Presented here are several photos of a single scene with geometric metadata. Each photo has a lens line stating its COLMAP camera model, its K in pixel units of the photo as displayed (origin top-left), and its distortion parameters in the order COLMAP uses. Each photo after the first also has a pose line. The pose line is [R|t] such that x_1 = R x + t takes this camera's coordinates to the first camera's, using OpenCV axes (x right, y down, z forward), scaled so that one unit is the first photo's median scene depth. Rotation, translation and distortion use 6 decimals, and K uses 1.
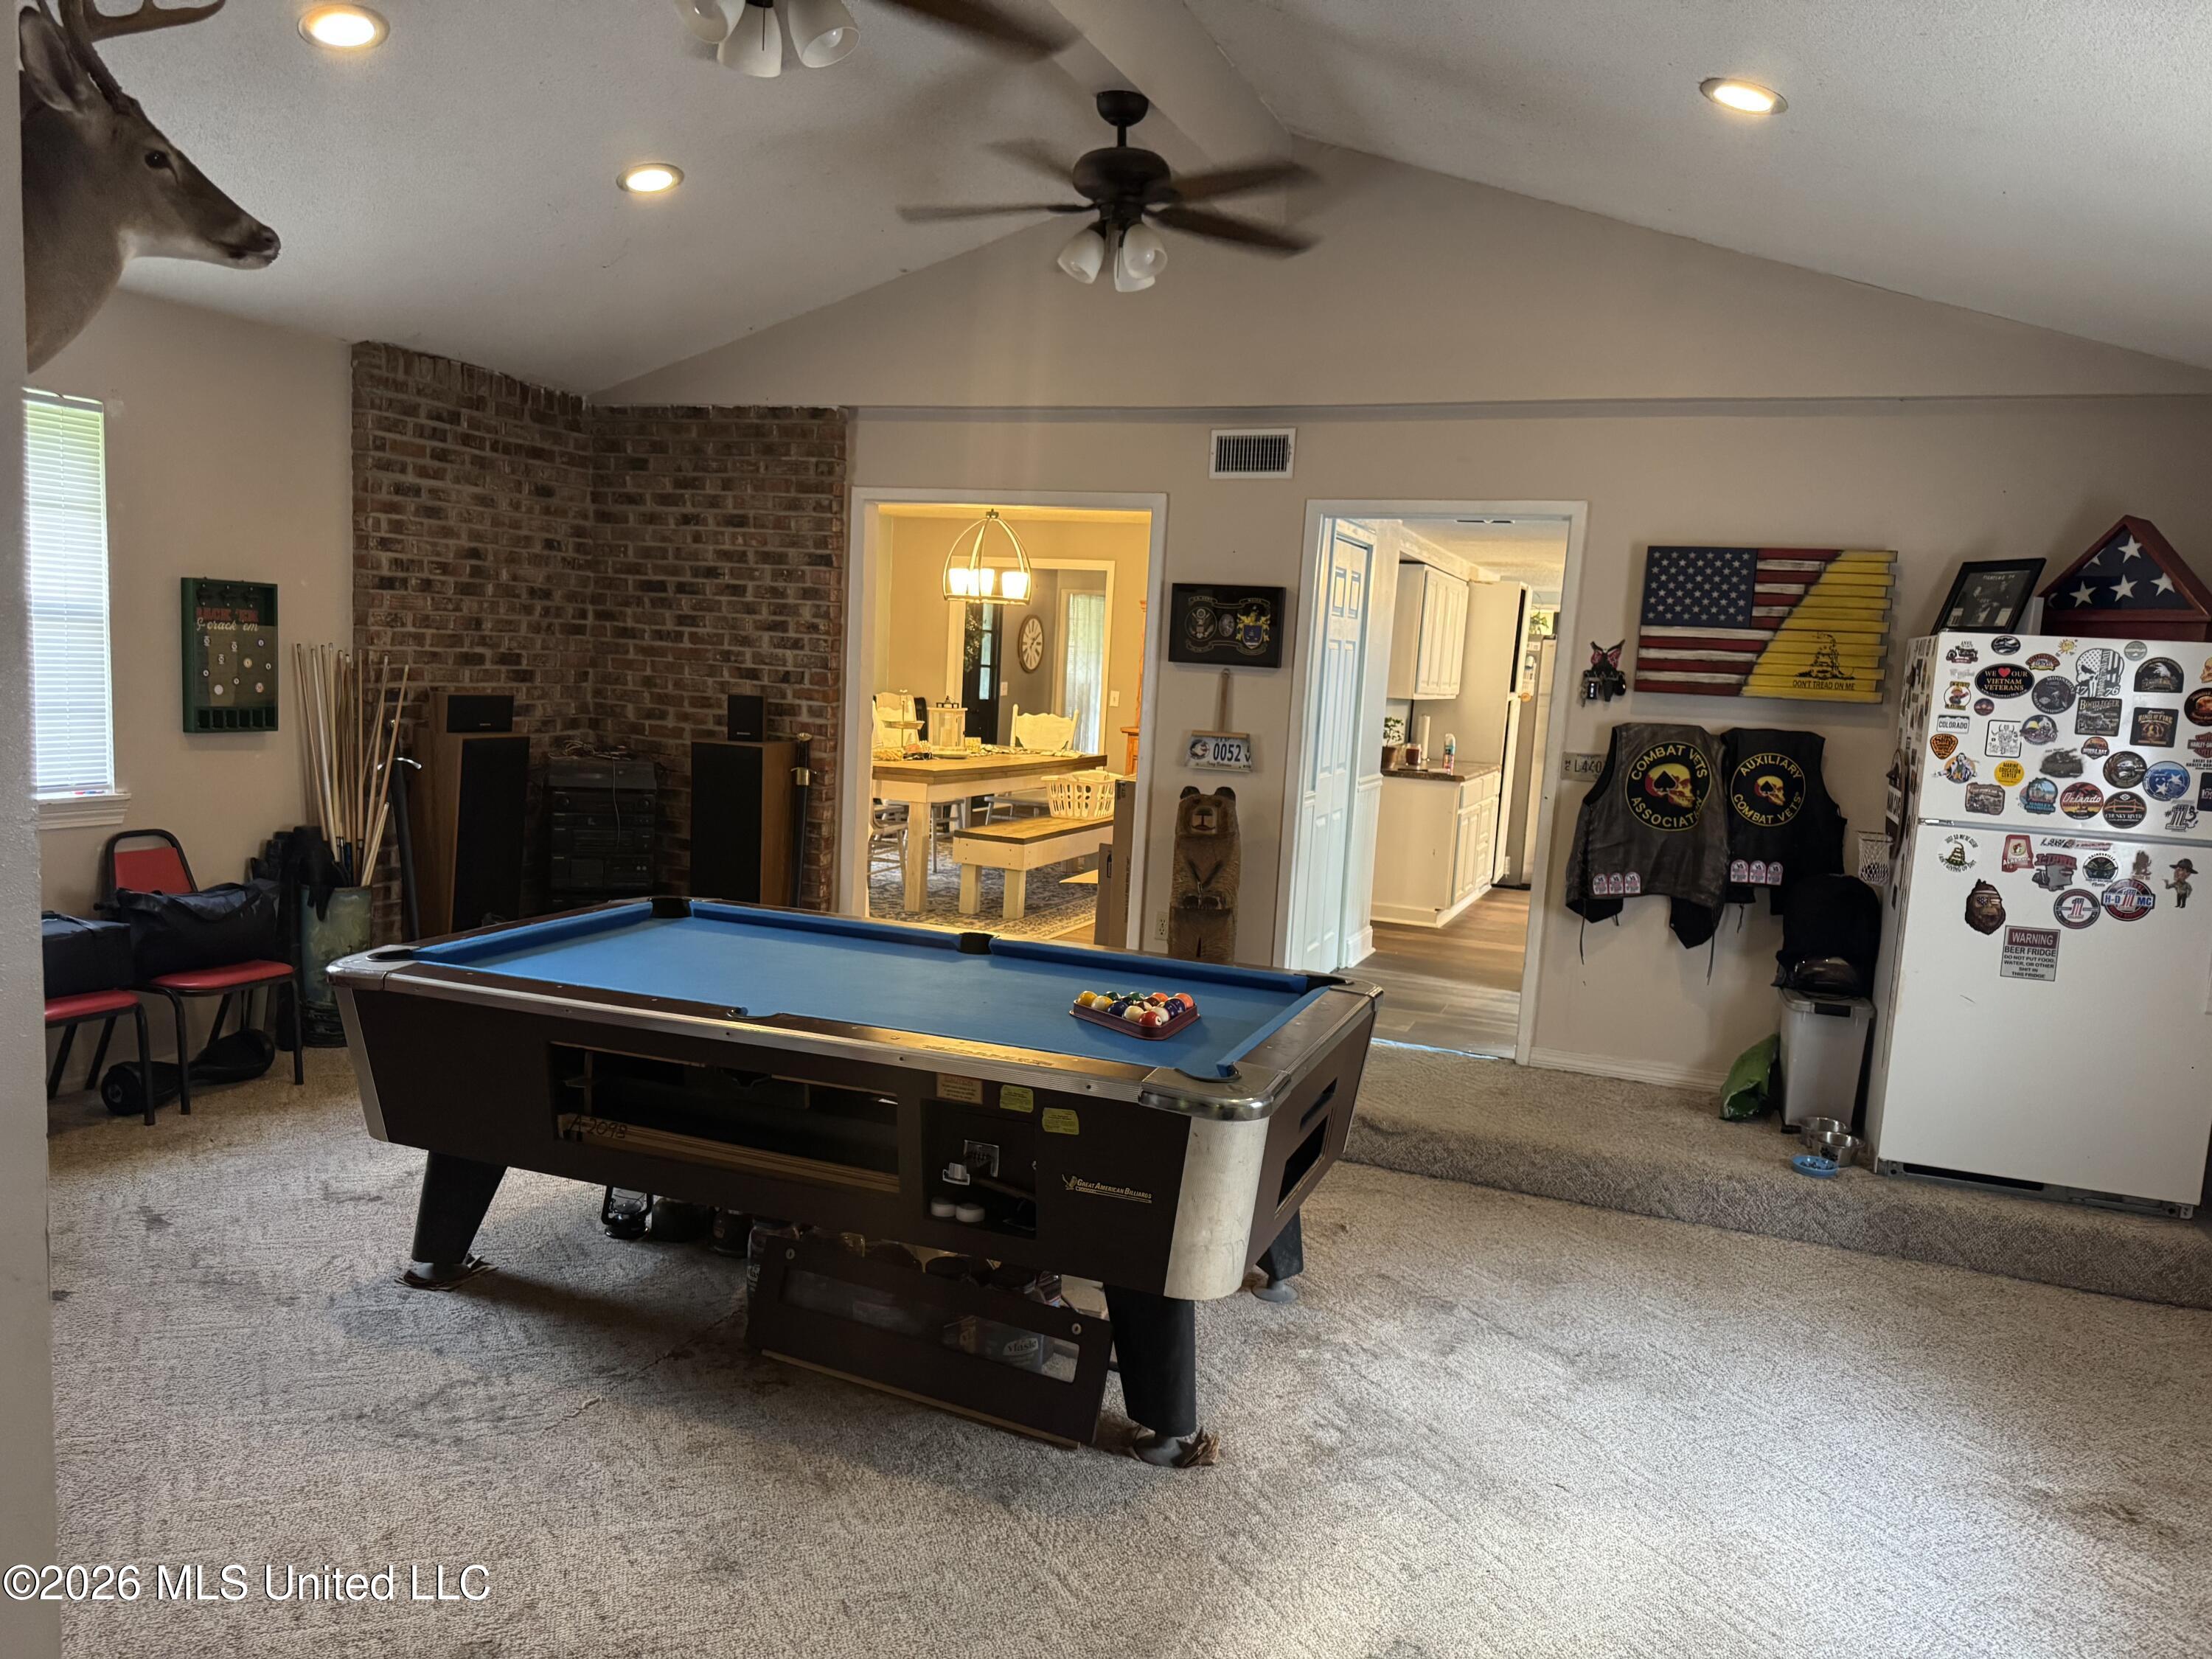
lens RADIAL K [[1552.8, 0, 1099.2], [0, 1552.8, 818.1], [0, 0, 1]] dist [0.065901, -0.080919]
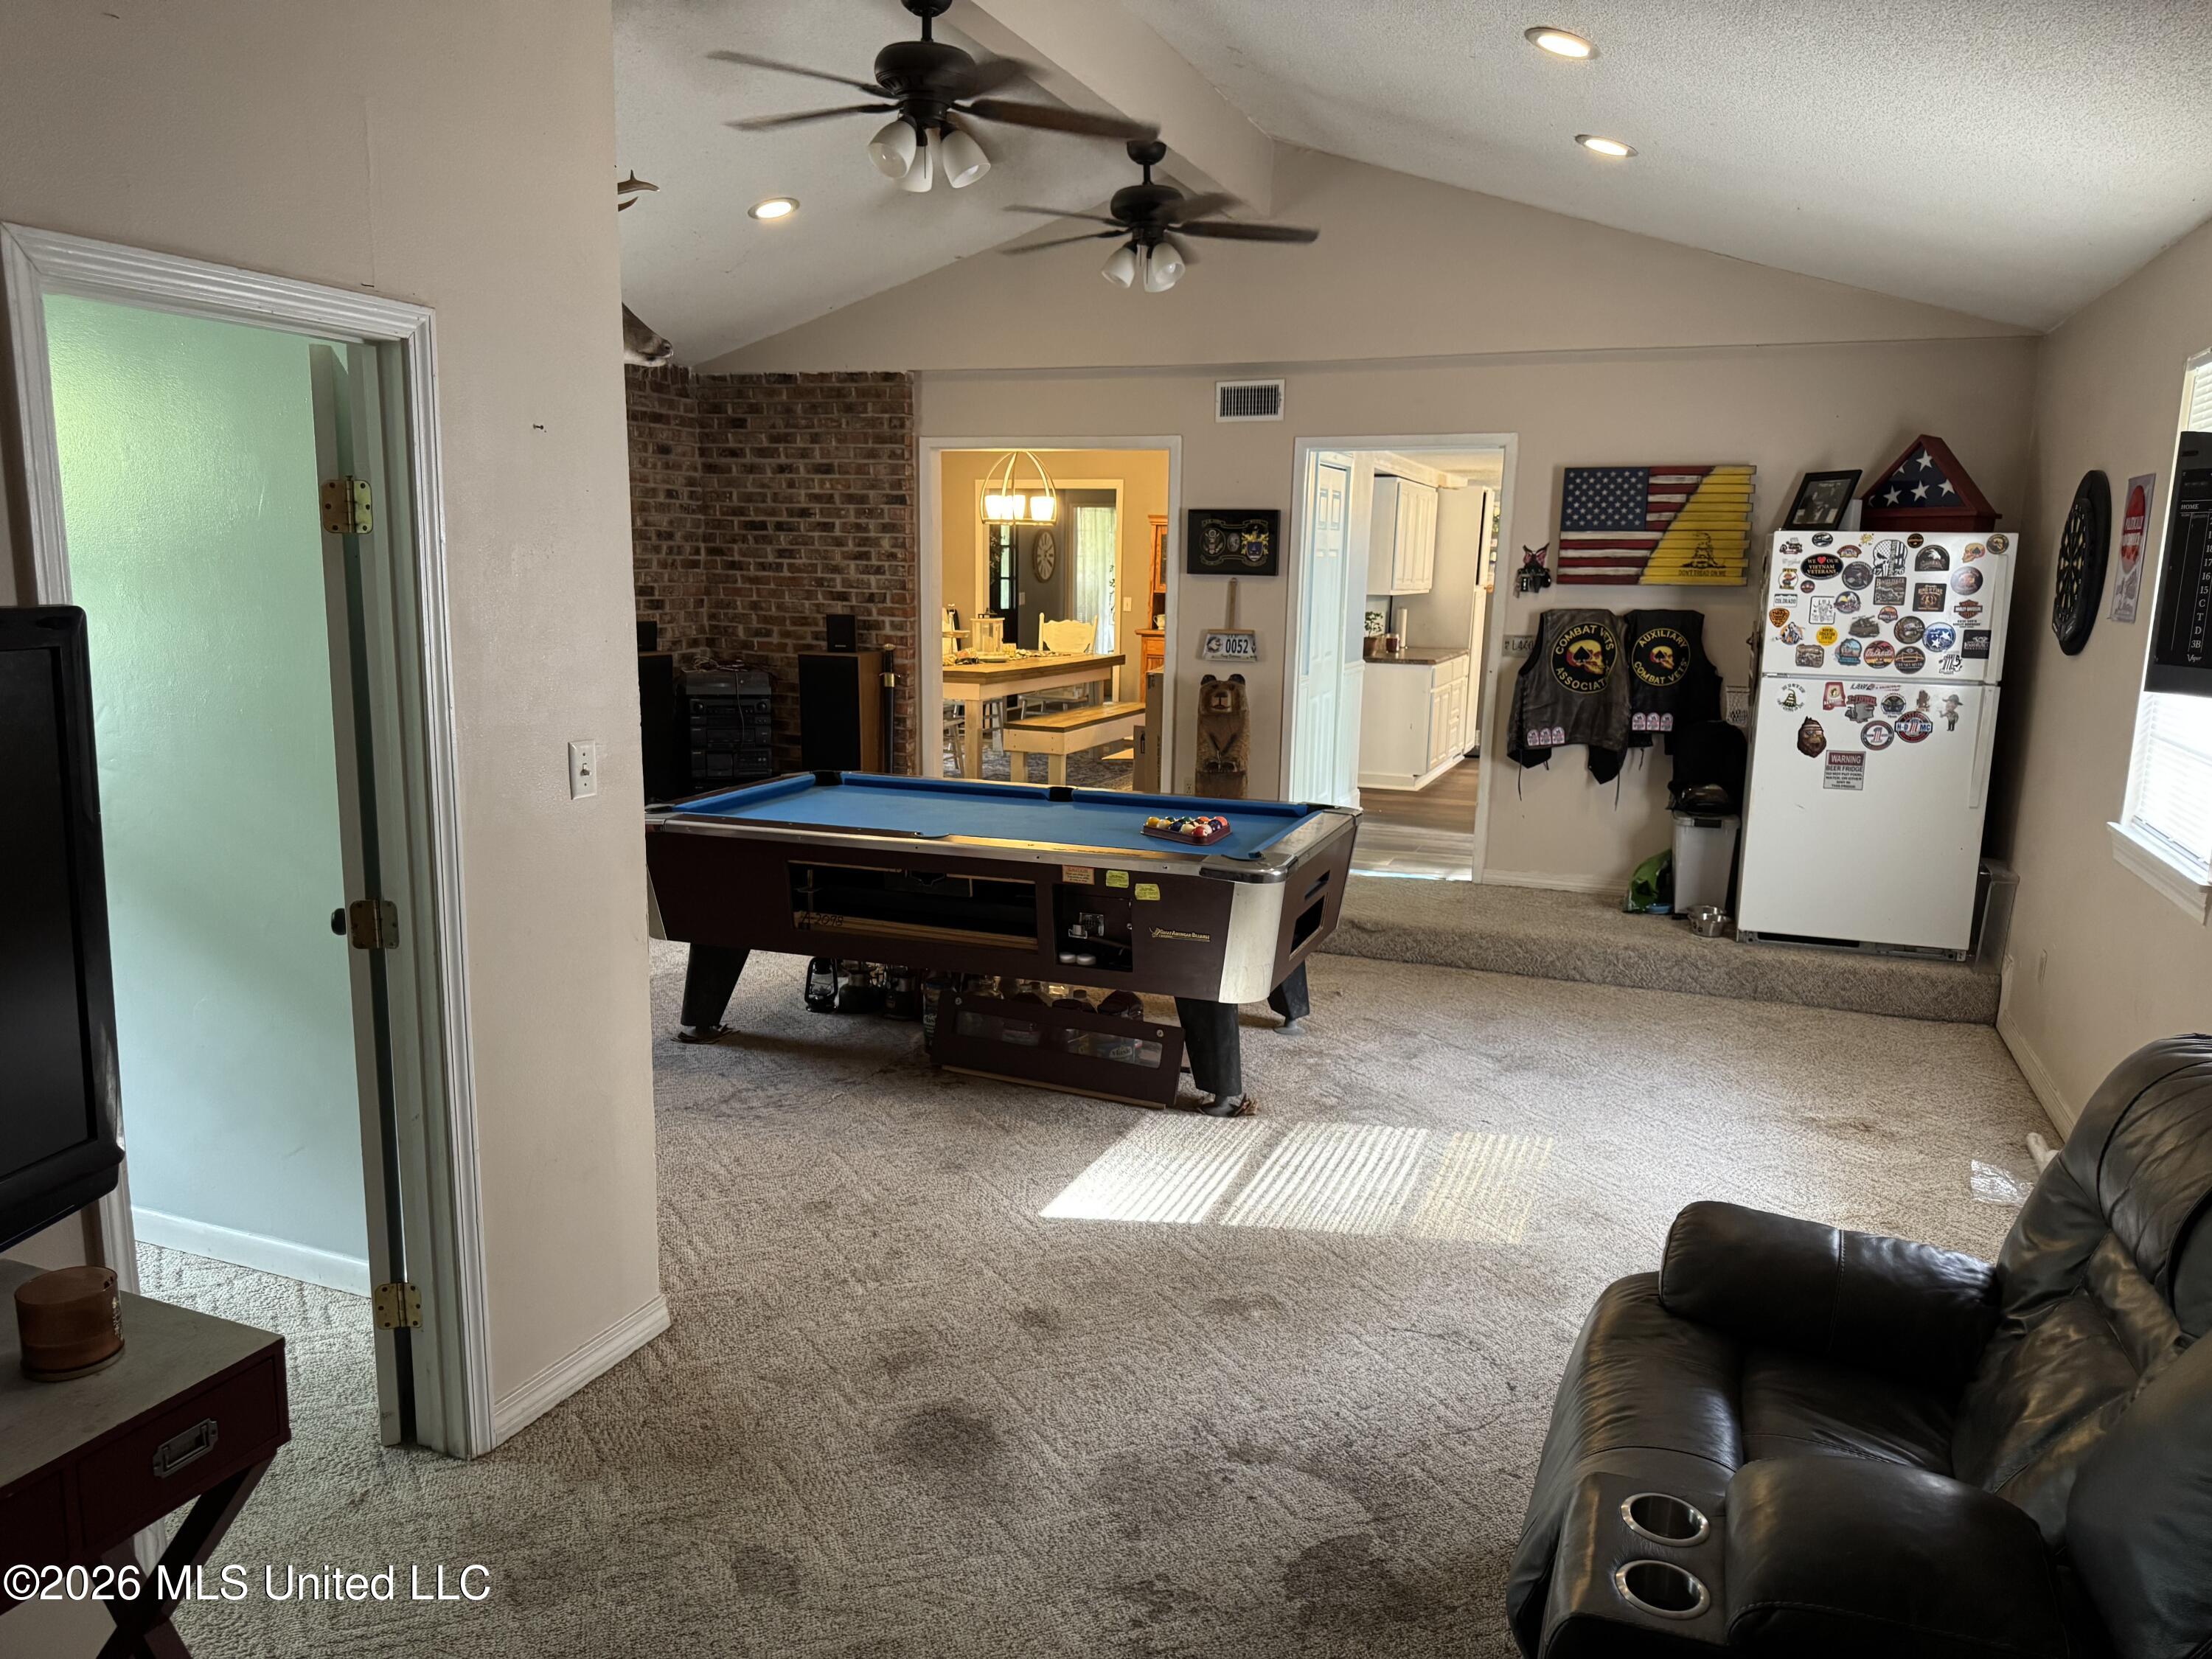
lens RADIAL K [[1552.8, 0, 1106.2], [0, 1552.8, 831.8], [0, 0, 1]] dist [0.065901, -0.080919]
pose [[0.999201, -0.039500, 0.006055, -0.042717], [0.038980, 0.996785, 0.070008, 0.017894], [-0.008801, -0.069716, 0.997528, -0.298820]]
